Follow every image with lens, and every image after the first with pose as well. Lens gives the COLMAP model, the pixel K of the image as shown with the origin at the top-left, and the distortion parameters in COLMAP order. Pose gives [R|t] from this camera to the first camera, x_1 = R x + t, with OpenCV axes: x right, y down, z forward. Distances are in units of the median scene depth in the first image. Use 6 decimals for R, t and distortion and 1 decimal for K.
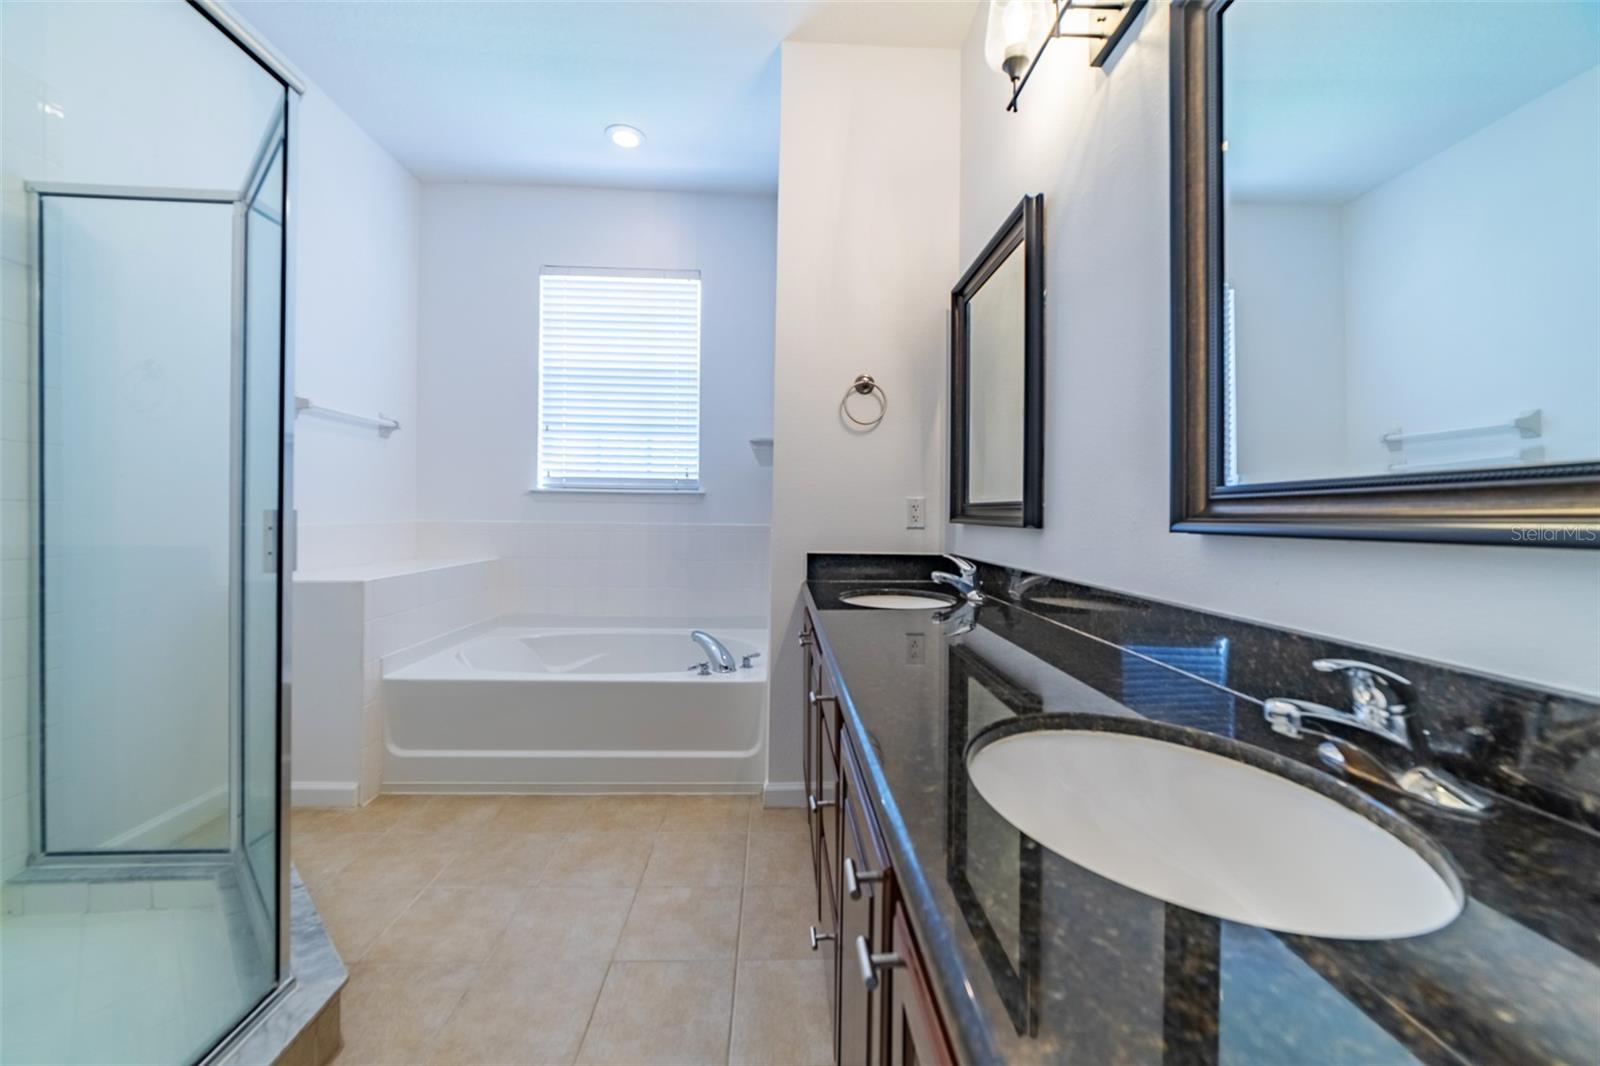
lens RADIAL K [[621.8, 0, 797.4], [0, 621.8, 525.9], [0, 0, 1]] dist [-0.012646, 0.007063]
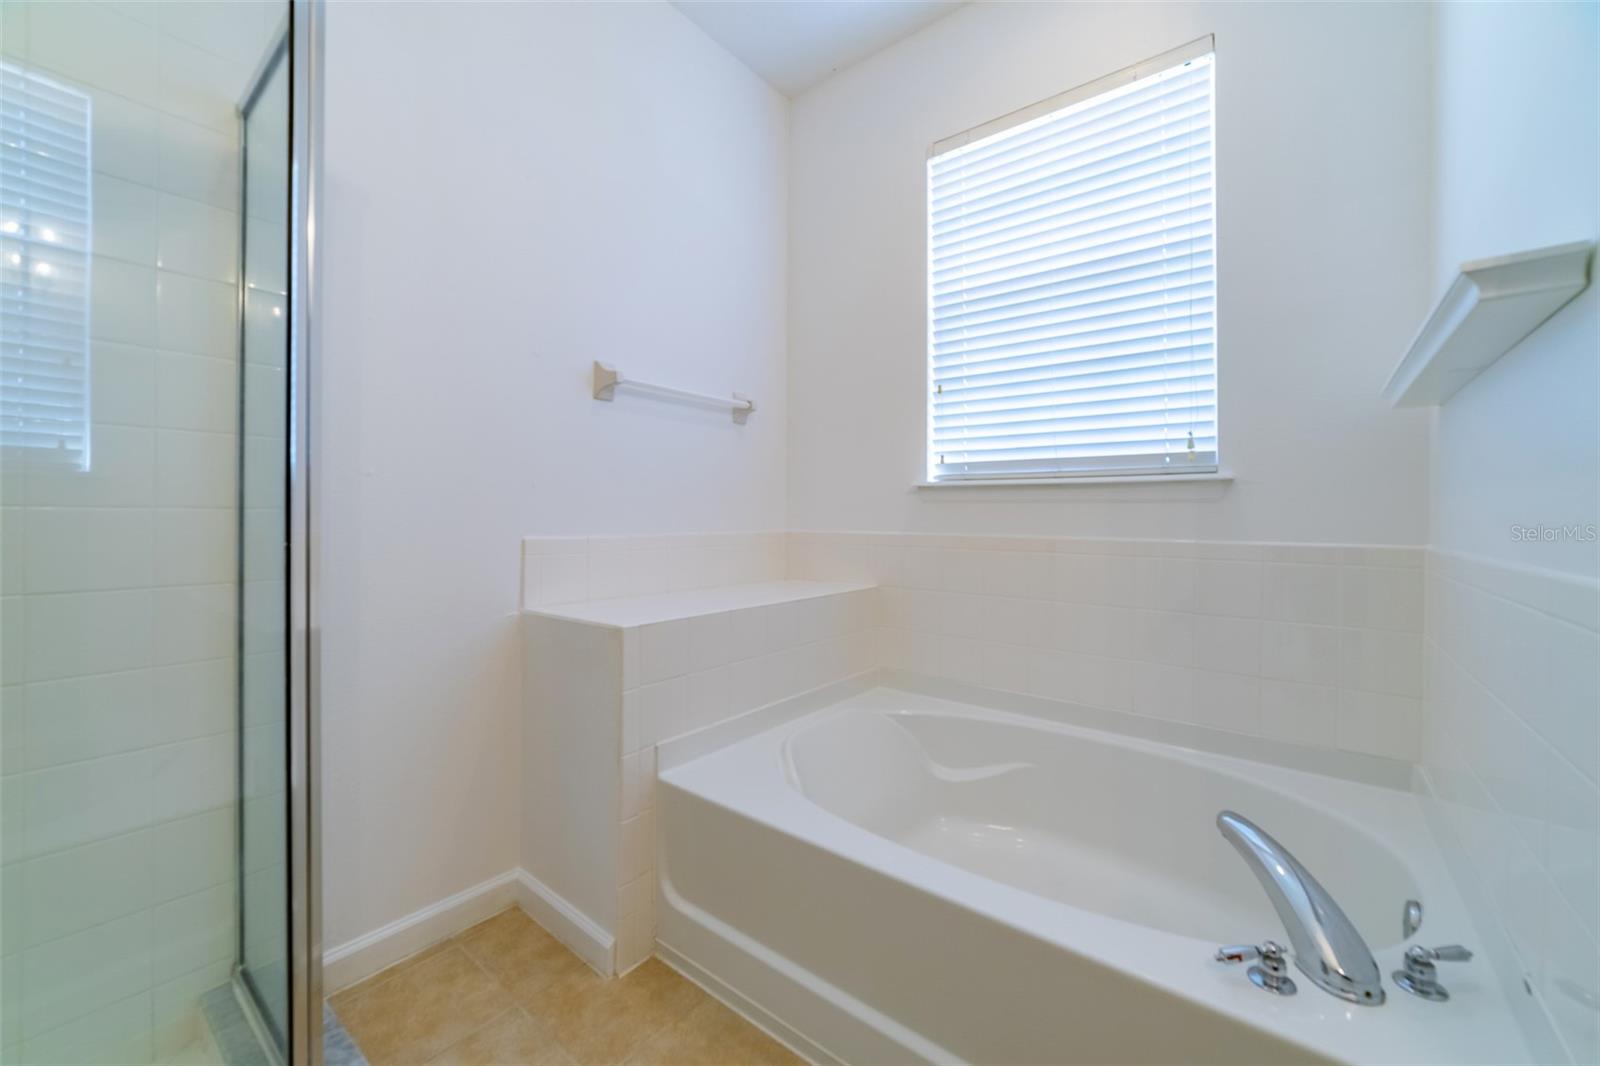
lens RADIAL K [[630.7, 0, 793.8], [0, 630.7, 505.7], [0, 0, 1]] dist [-0.021264, 0.006487]
pose [[0.752328, -0.016968, -0.658570, -0.117102], [-0.009255, 0.999297, -0.036320, -0.013604], [0.658724, 0.033420, 0.751642, 0.550957]]
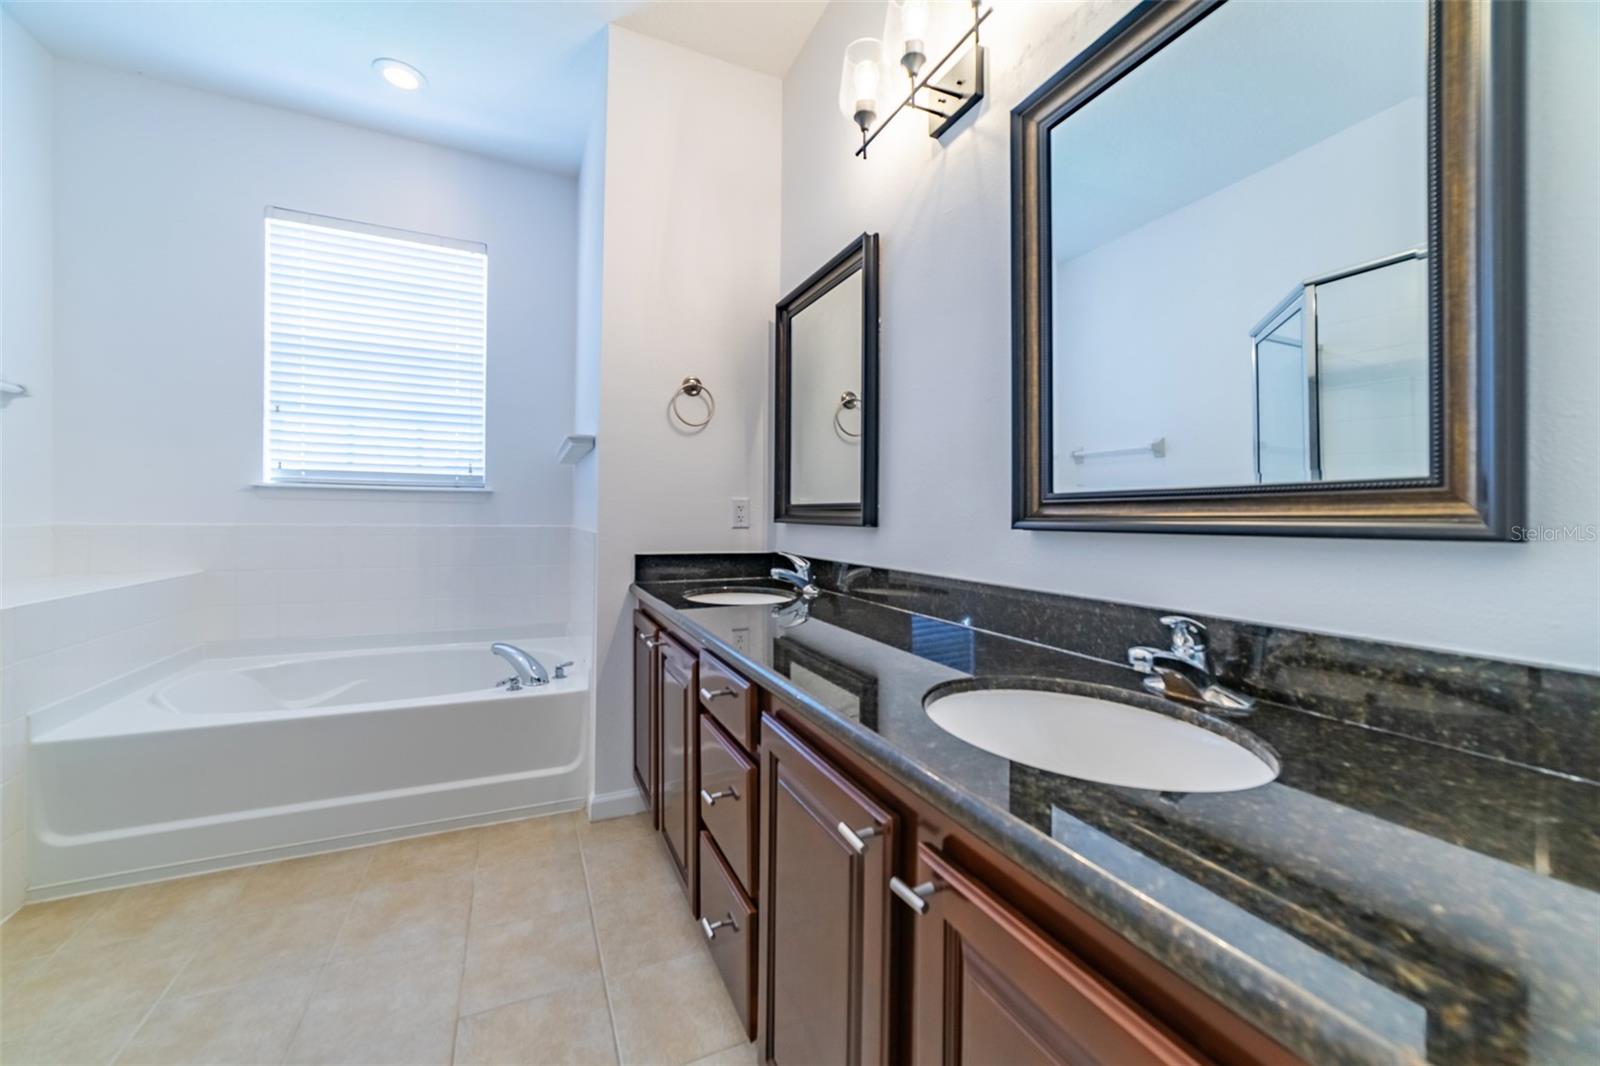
lens RADIAL K [[621.8, 0, 797.4], [0, 621.8, 525.9], [0, 0, 1]] dist [-0.012646, 0.007063]
pose [[0.928637, -0.008012, 0.370902, -0.098831], [0.007787, 0.999967, 0.002103, -0.000839], [-0.370907, 0.000935, 0.928670, -0.003221]]
